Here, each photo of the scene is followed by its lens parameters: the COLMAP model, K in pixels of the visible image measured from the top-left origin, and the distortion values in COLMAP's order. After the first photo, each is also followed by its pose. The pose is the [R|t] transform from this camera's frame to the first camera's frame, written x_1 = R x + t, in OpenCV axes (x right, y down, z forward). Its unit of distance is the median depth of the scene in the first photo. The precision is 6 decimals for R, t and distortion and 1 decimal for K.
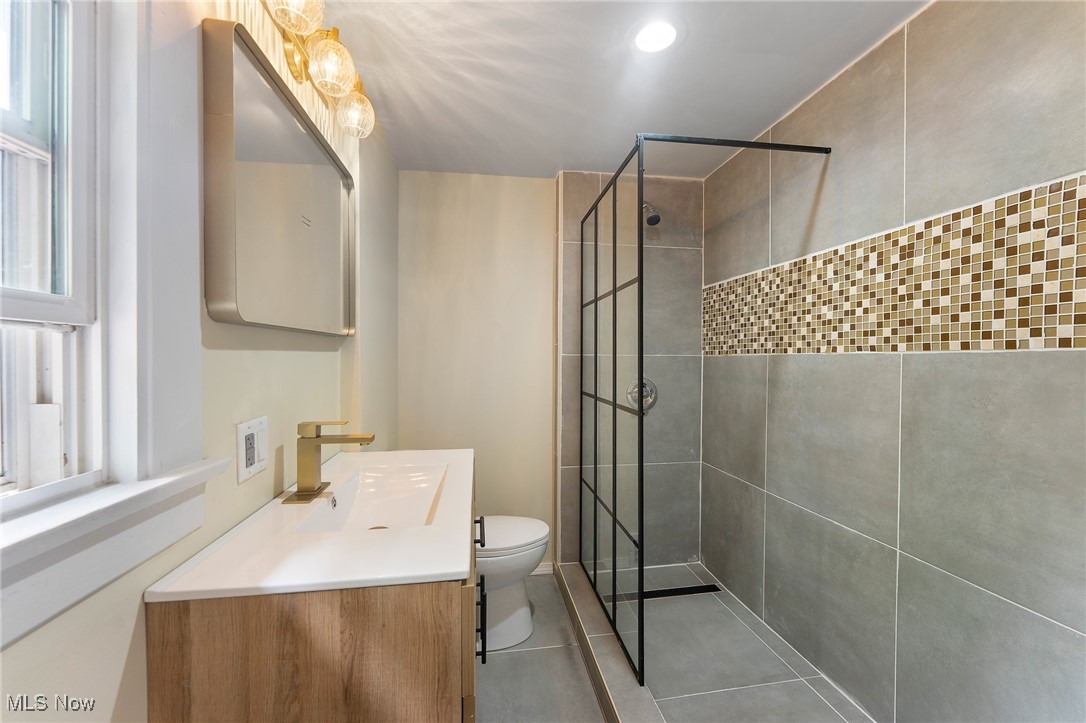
lens RADIAL K [[431.9, 0, 542.0], [0, 431.9, 359.4], [0, 0, 1]] dist [0.000140, -0.000046]
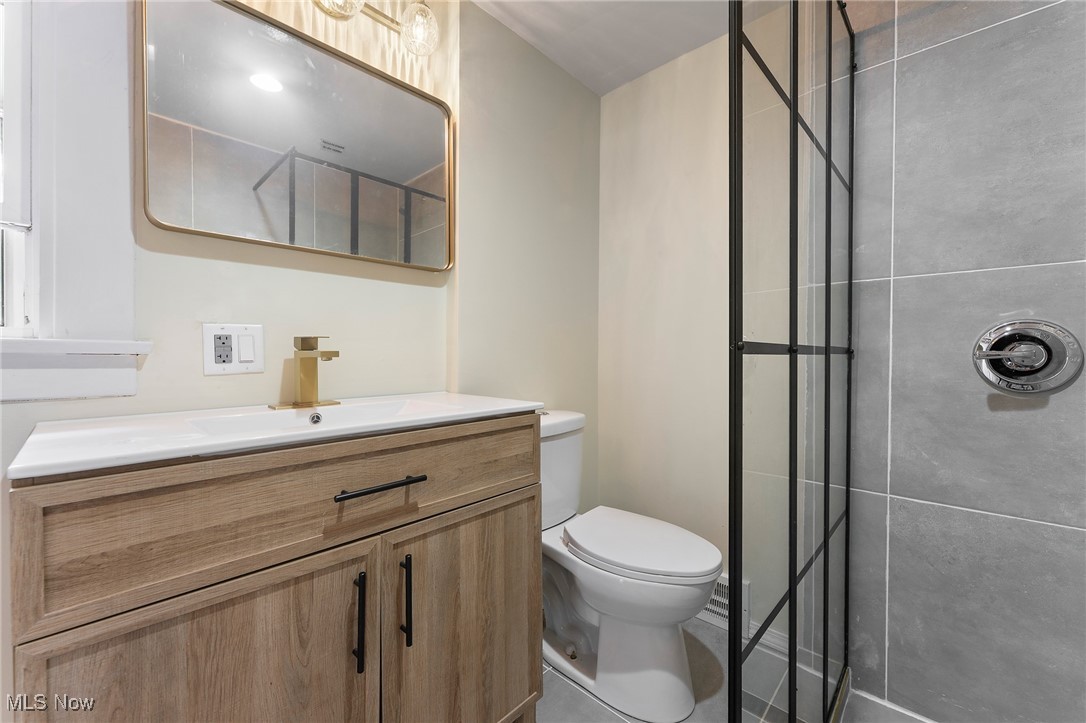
lens RADIAL K [[431.9, 0, 542.0], [0, 431.9, 359.4], [0, 0, 1]] dist [0.000140, -0.000046]
pose [[0.616243, 0.003522, -0.787549, 0.373246], [-0.004670, 0.999989, 0.000818, 0.117422], [0.787543, 0.003173, 0.616252, 0.486482]]
